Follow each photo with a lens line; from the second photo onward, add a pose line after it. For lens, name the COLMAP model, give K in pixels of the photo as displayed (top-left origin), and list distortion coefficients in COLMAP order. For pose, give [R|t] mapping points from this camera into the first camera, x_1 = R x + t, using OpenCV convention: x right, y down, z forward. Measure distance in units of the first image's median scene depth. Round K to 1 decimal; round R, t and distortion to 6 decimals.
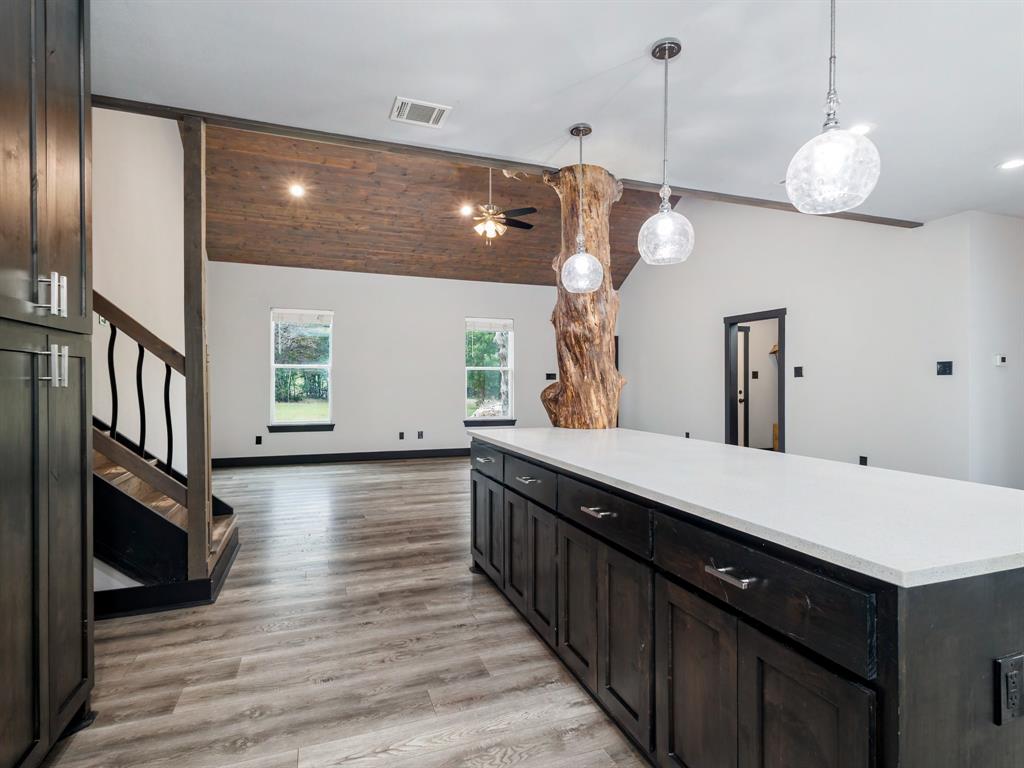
lens RADIAL K [[526.3, 0, 512.0], [0, 526.3, 384.0], [0, 0, 1]] dist [0.005634, 0.001132]
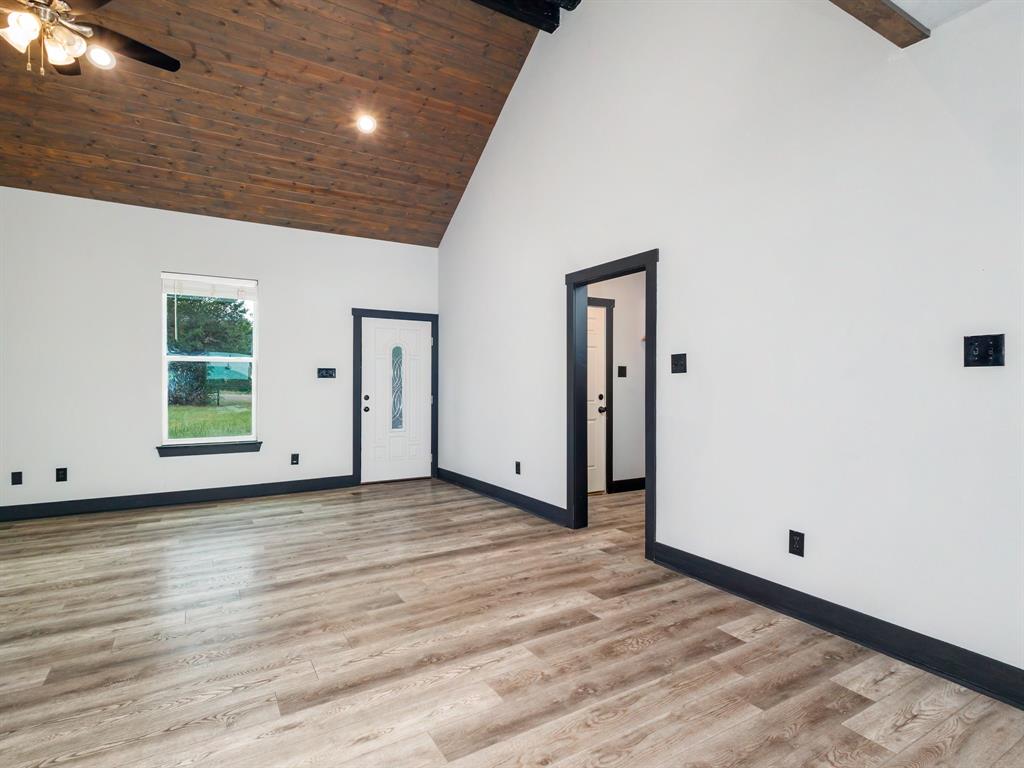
lens RADIAL K [[526.3, 0, 512.0], [0, 526.3, 384.0], [0, 0, 1]] dist [0.005634, 0.001132]
pose [[0.982362, 0.000434, 0.186988, 0.198367], [-0.000551, 1.000000, 0.000572, -0.001303], [-0.186988, -0.000665, 0.982362, 0.362567]]
